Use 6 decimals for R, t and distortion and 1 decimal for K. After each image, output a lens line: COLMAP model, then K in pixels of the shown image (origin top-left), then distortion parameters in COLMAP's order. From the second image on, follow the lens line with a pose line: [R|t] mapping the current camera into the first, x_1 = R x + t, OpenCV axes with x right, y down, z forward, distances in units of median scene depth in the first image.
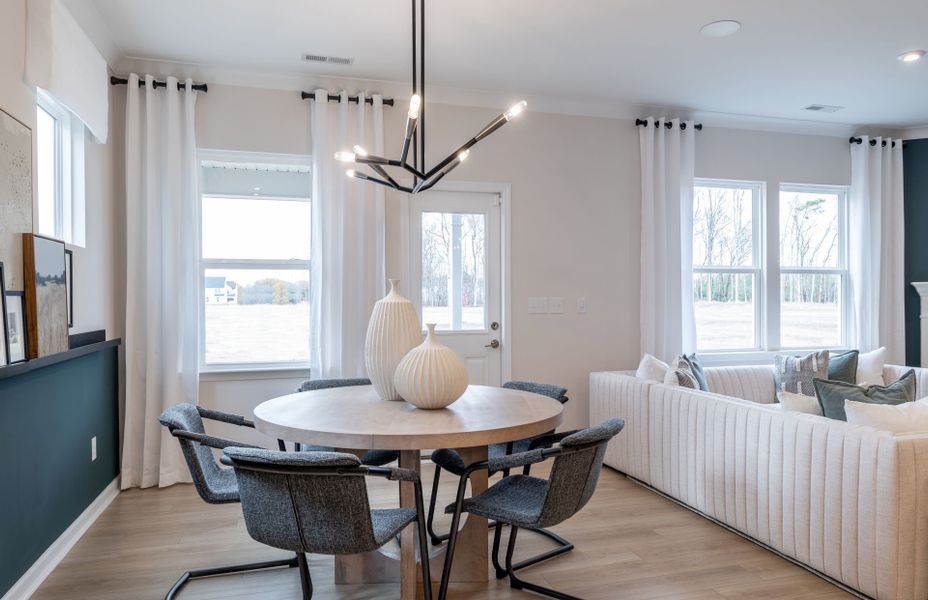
lens RADIAL K [[680.5, 0, 524.6], [0, 680.5, 304.2], [0, 0, 1]] dist [-0.001998, -0.031278]
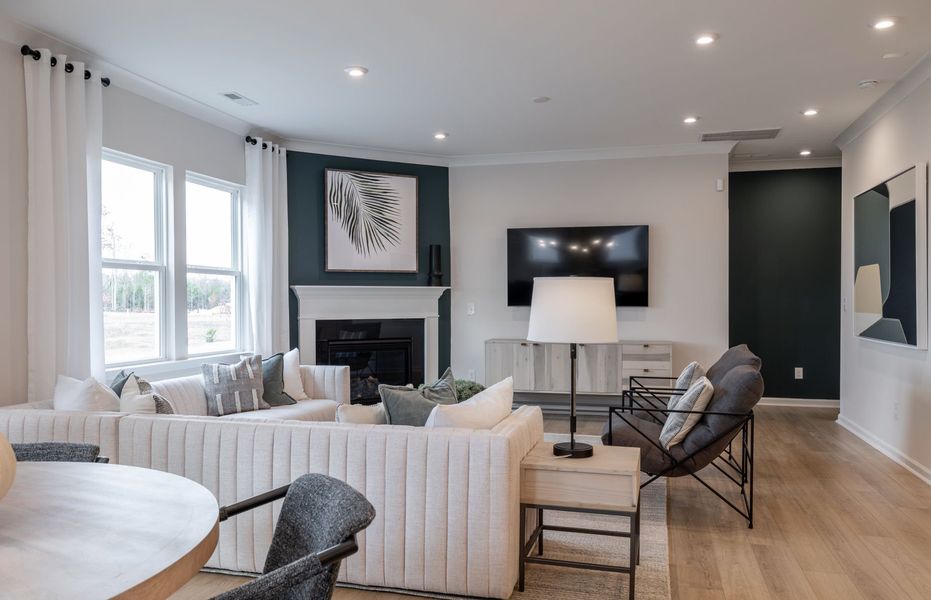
lens RADIAL K [[659.3, 0, 507.4], [0, 659.3, 304.0], [0, 0, 1]] dist [-0.061644, 0.057062]
pose [[0.528691, -0.000856, 0.848814, -0.139983], [0.004365, 0.999989, -0.001711, -0.000253], [-0.848803, 0.004610, 0.528689, 0.216013]]
